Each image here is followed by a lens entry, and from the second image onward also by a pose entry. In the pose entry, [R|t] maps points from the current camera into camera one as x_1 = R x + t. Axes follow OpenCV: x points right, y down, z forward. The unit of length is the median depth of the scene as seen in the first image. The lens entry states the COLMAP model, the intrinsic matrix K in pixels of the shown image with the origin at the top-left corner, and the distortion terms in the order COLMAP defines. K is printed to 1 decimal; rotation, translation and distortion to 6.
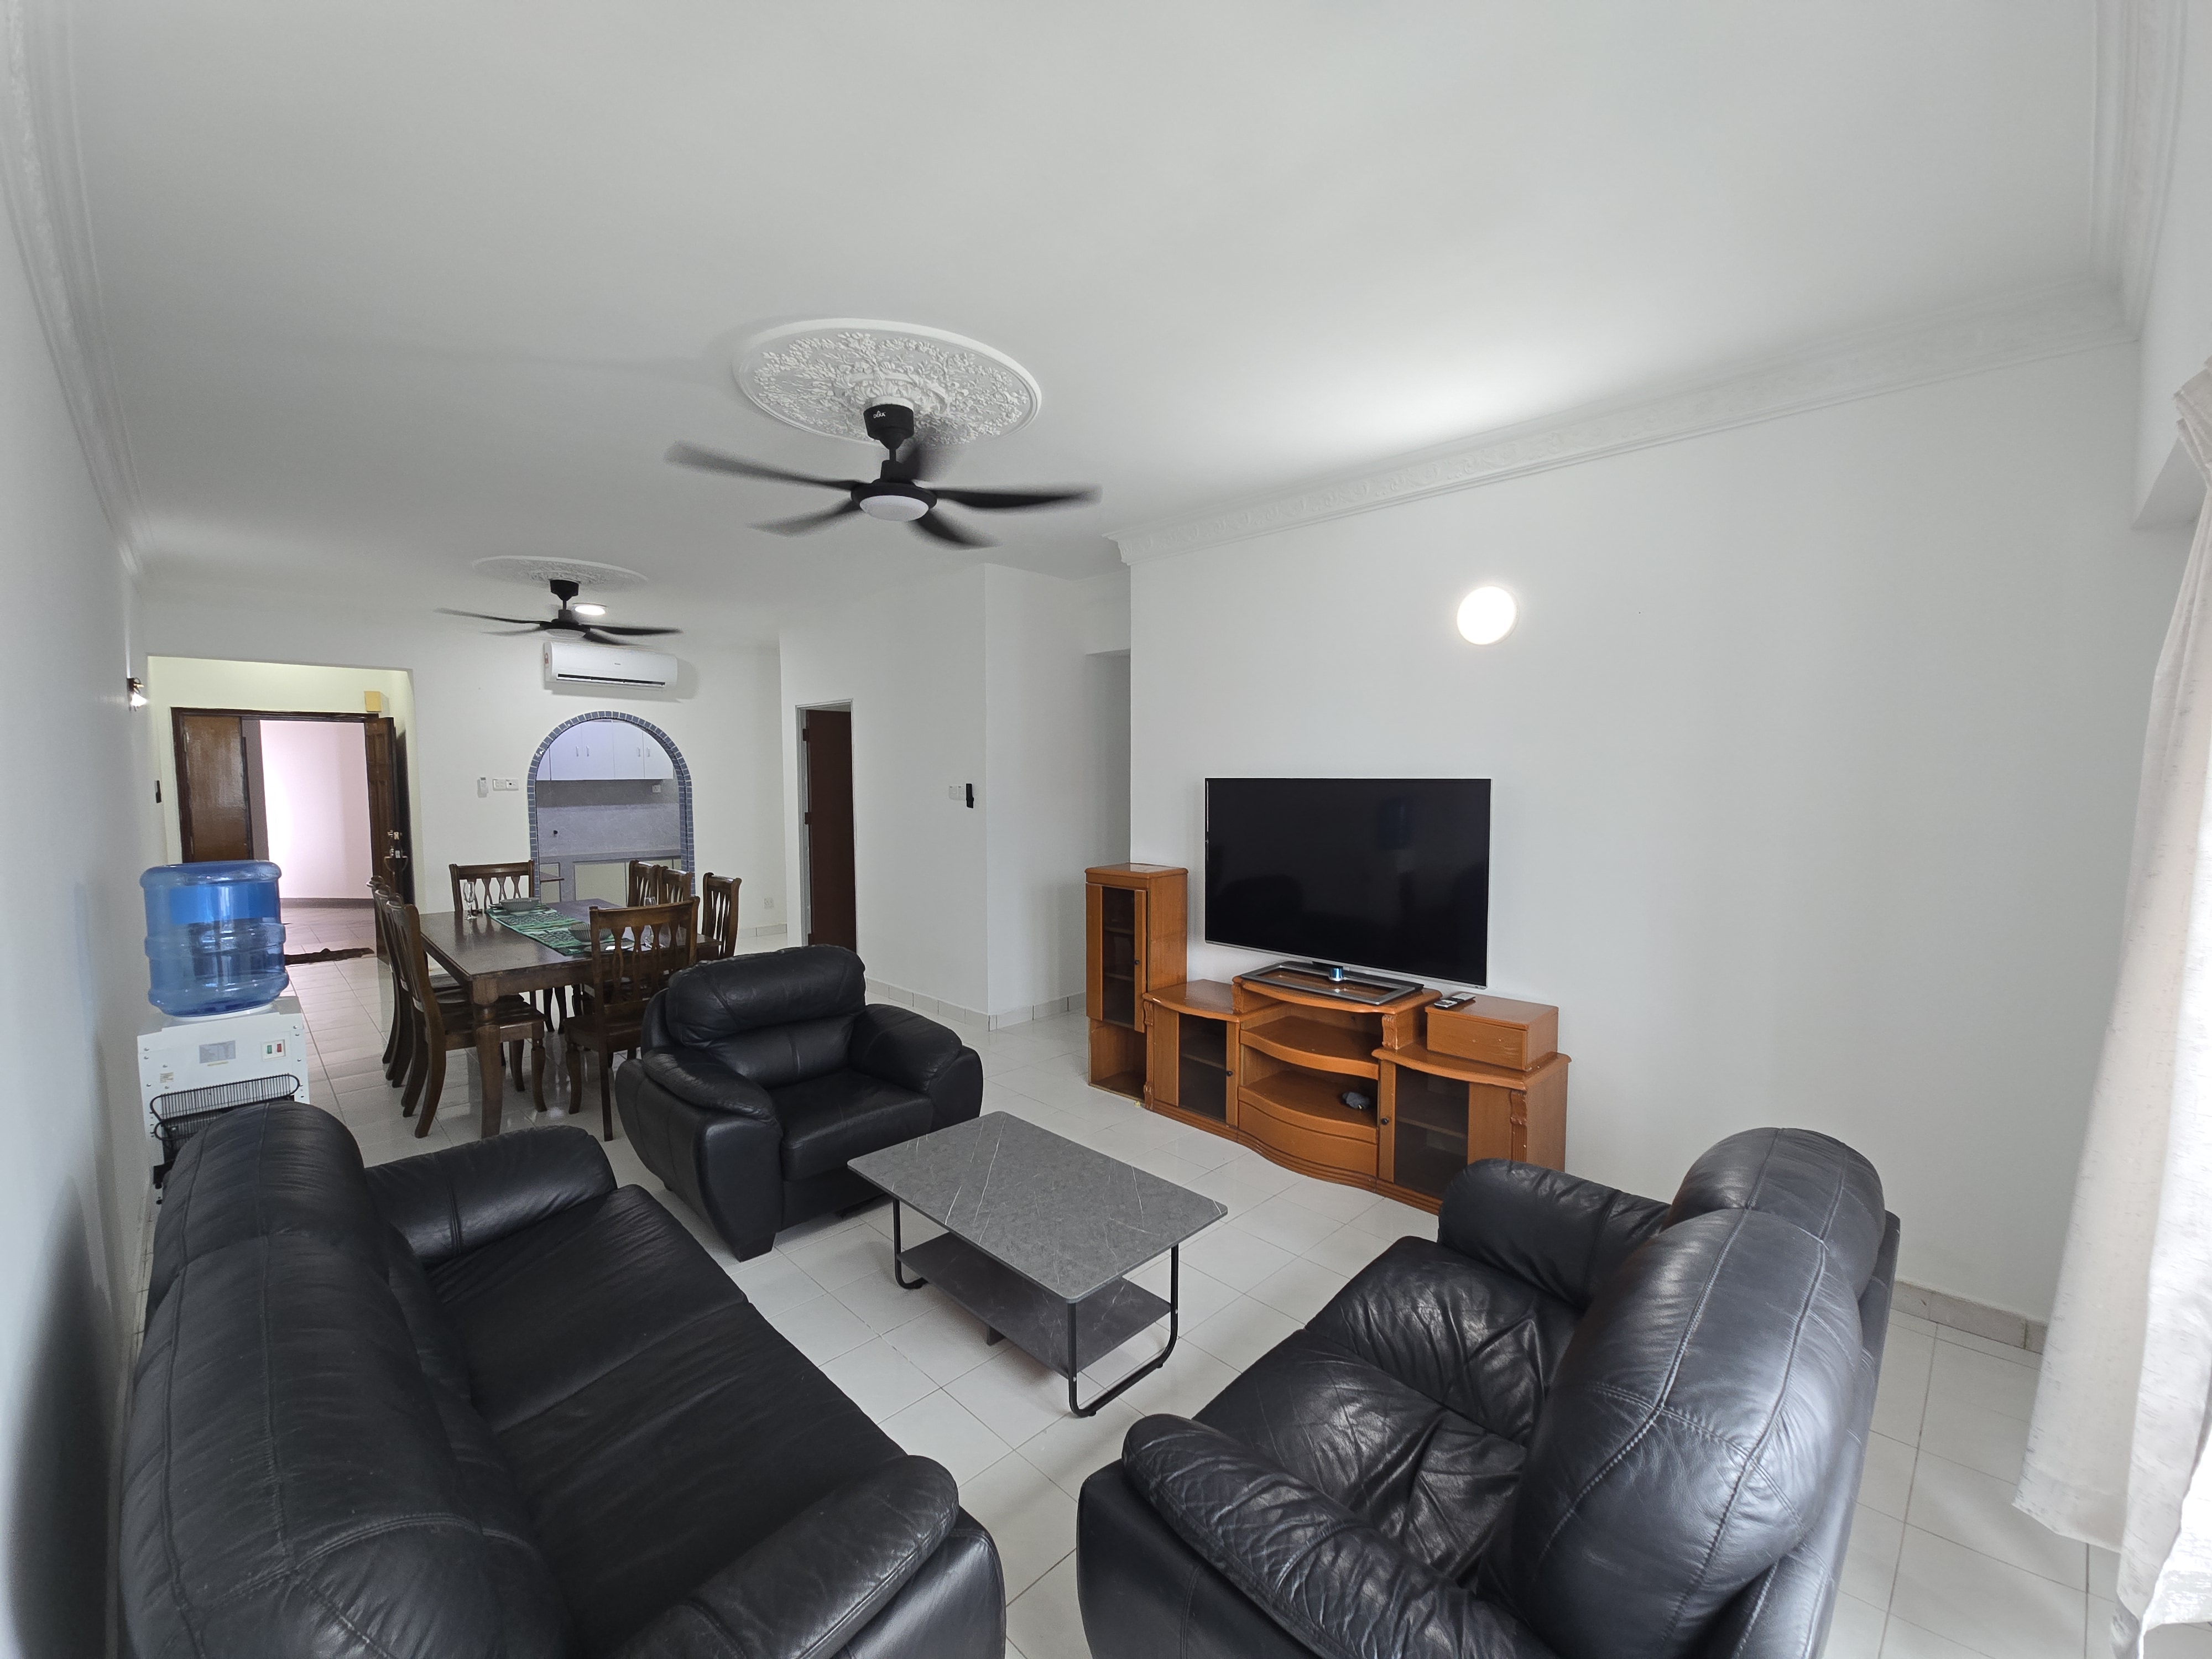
lens RADIAL K [[899.4, 0, 1109.0], [0, 899.4, 837.5], [0, 0, 1]] dist [0.002838, 0.000533]
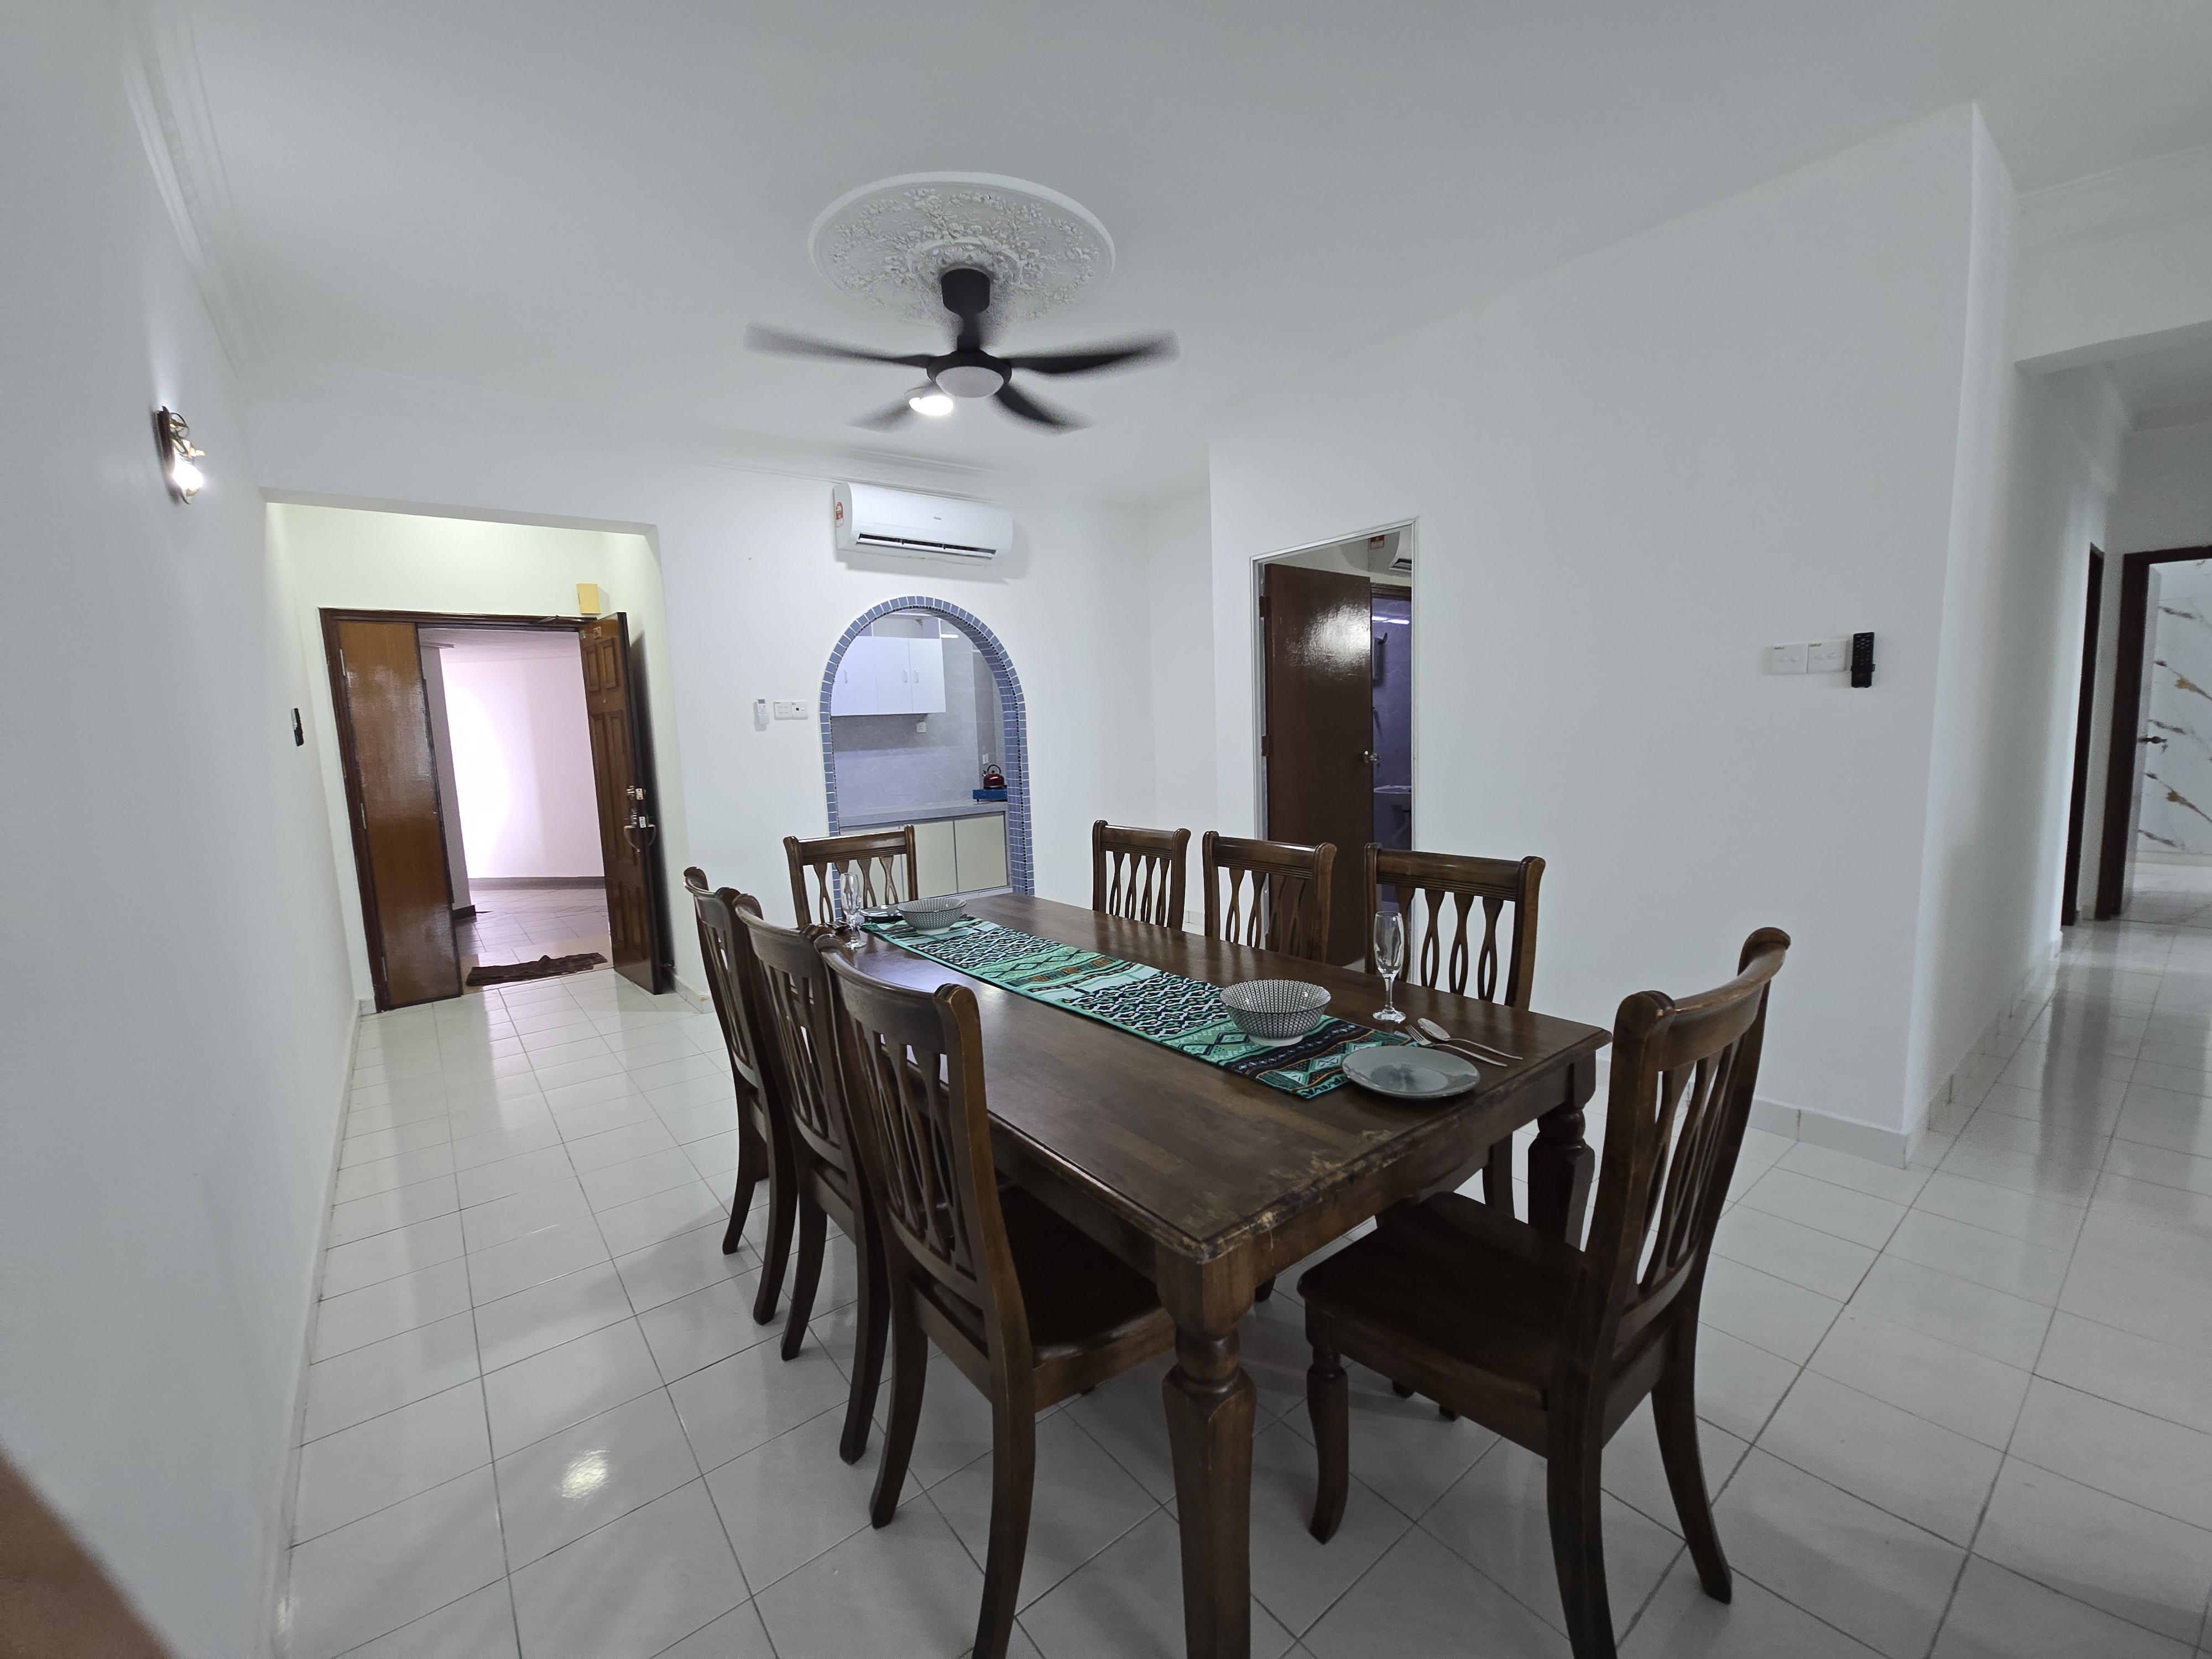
lens RADIAL K [[899.4, 0, 1109.0], [0, 899.4, 837.5], [0, 0, 1]] dist [0.002838, 0.000533]
pose [[0.992482, -0.022947, -0.120223, -0.365128], [0.029092, 0.998345, 0.049607, 0.007009], [0.118886, -0.052732, 0.991507, 0.379085]]
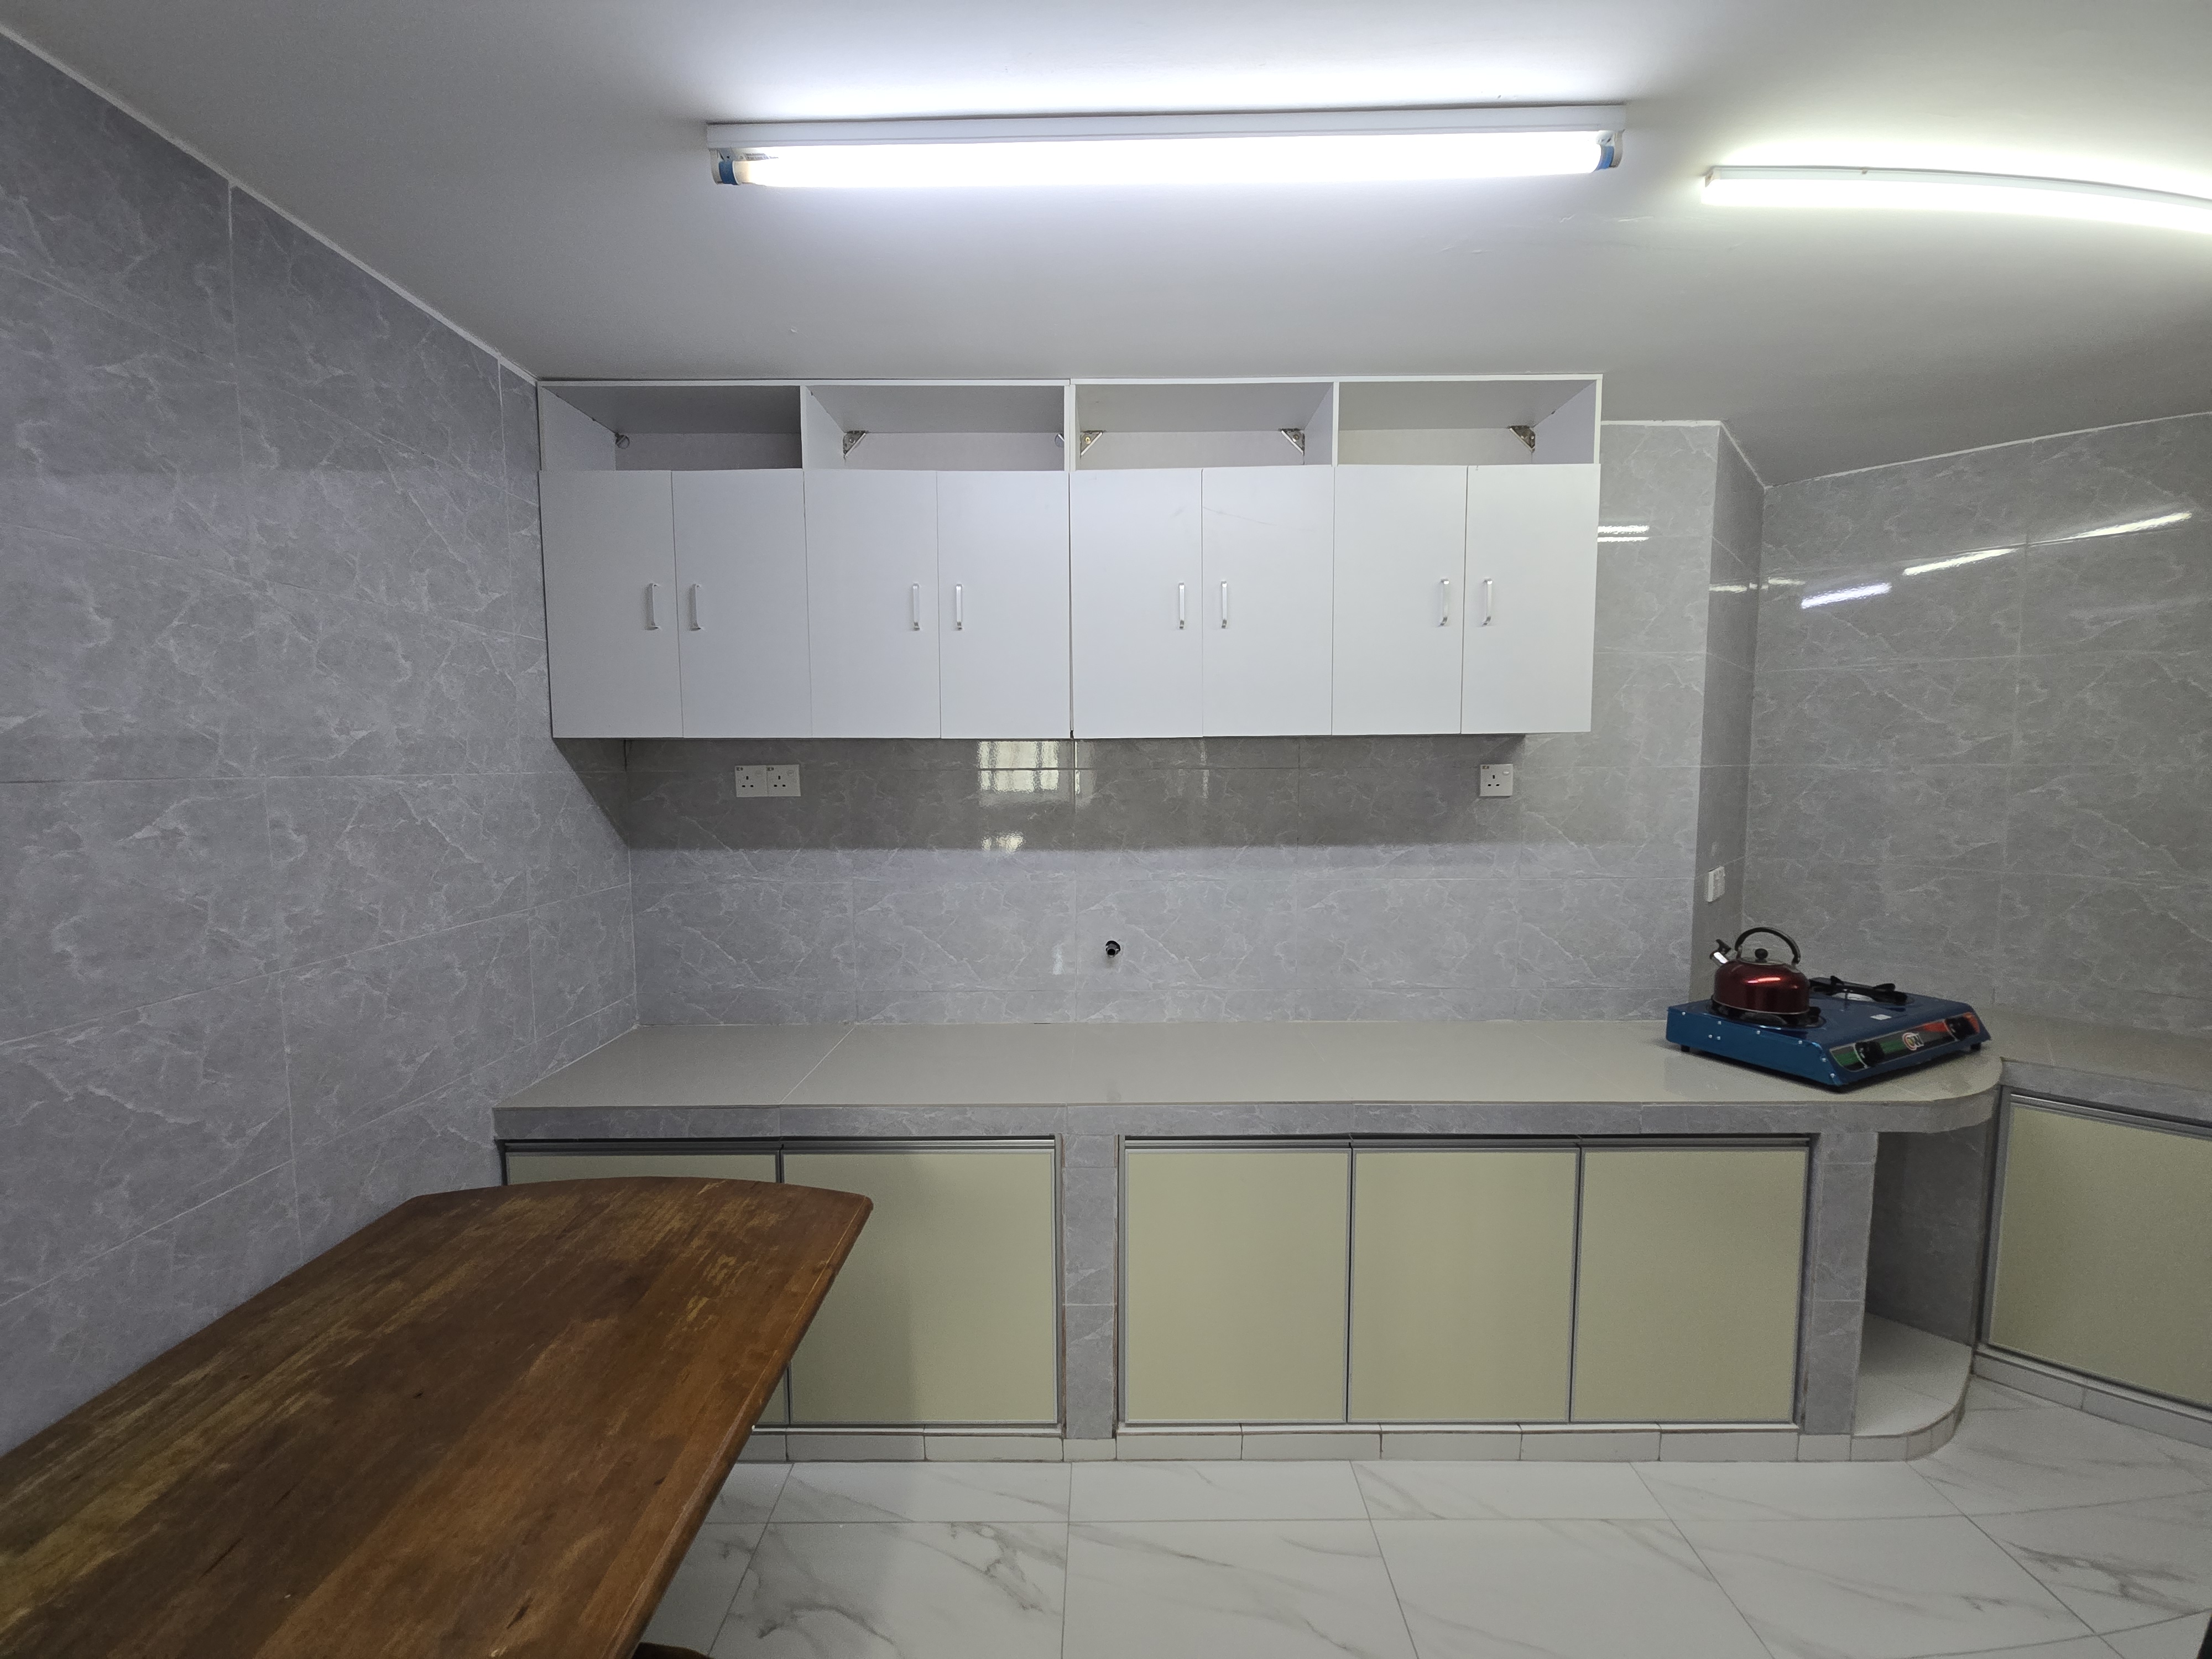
lens RADIAL K [[896.5, 0, 1109.7], [0, 896.5, 838.0], [0, 0, 1]] dist [-0.000758, 0.000237]
pose [[0.709823, 0.058072, -0.701983, -0.578840], [-0.048928, 0.998253, 0.033108, -0.059189], [0.702679, 0.010846, 0.711424, 1.078737]]
